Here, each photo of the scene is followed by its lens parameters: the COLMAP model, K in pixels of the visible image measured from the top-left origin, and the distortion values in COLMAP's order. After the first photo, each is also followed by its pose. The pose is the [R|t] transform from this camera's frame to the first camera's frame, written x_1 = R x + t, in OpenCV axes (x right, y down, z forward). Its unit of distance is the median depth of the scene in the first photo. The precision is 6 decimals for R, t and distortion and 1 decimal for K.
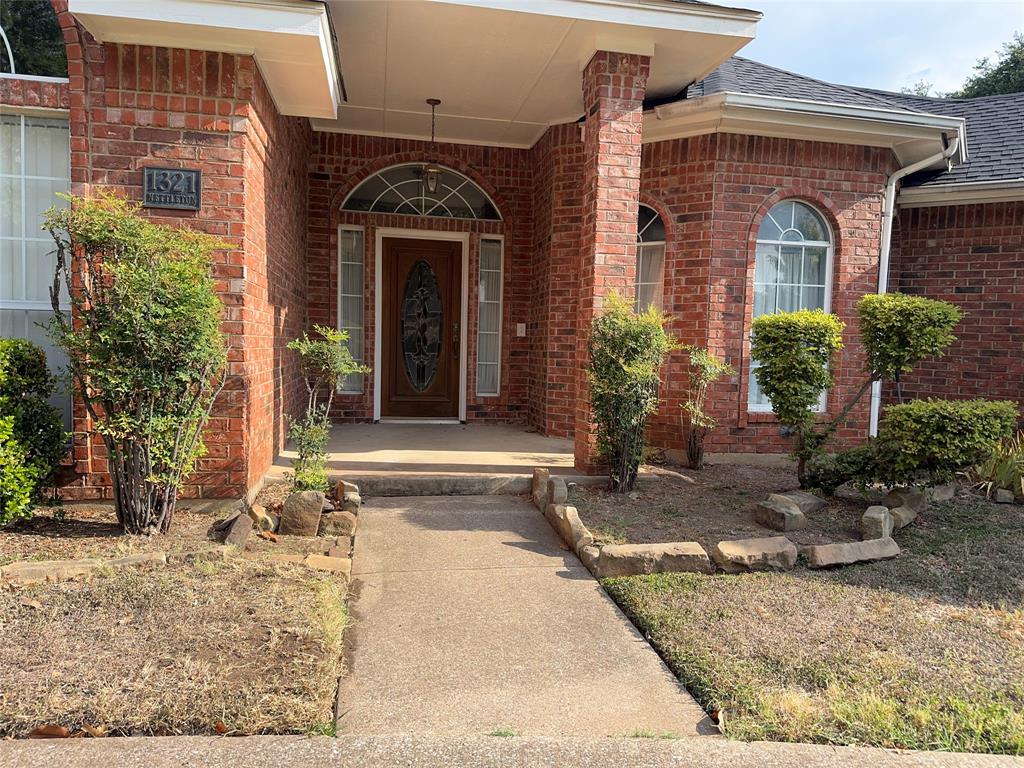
lens RADIAL K [[733.1, 0, 521.5], [0, 733.1, 383.8], [0, 0, 1]] dist [0.012115, -0.015078]
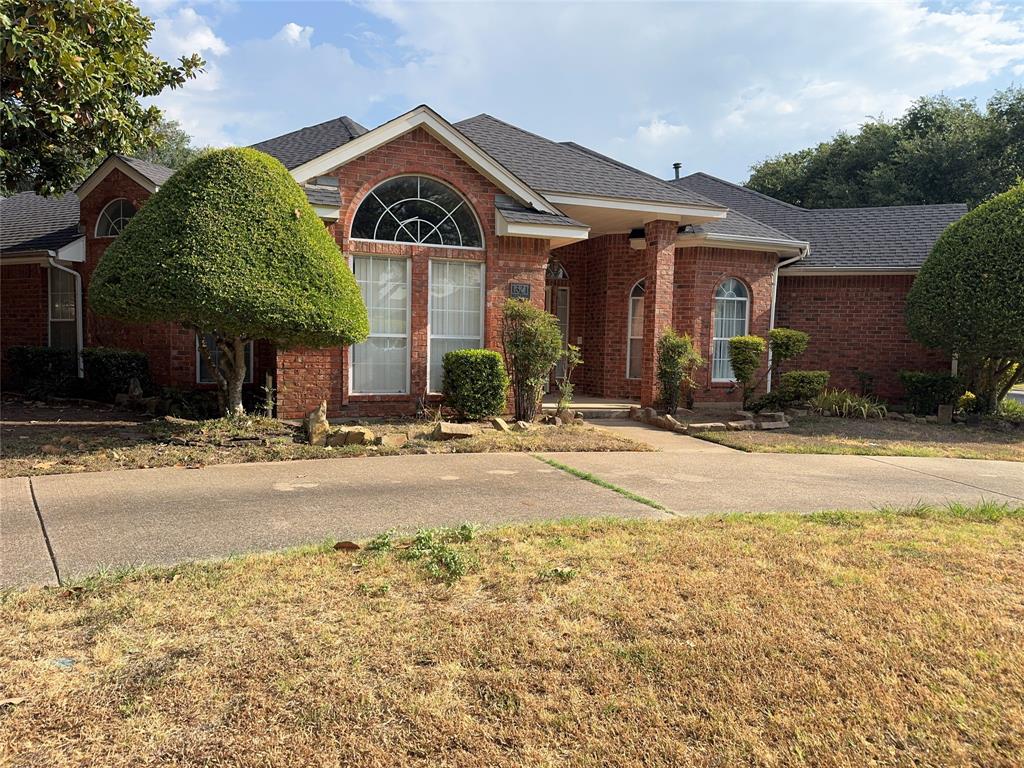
lens RADIAL K [[733.1, 0, 503.7], [0, 733.1, 386.1], [0, 0, 1]] dist [0.012115, -0.015078]
pose [[0.989180, -0.014754, 0.145962, -0.571652], [0.013776, 0.999875, 0.007711, 0.027107], [-0.146057, -0.005617, 0.989260, -0.949404]]
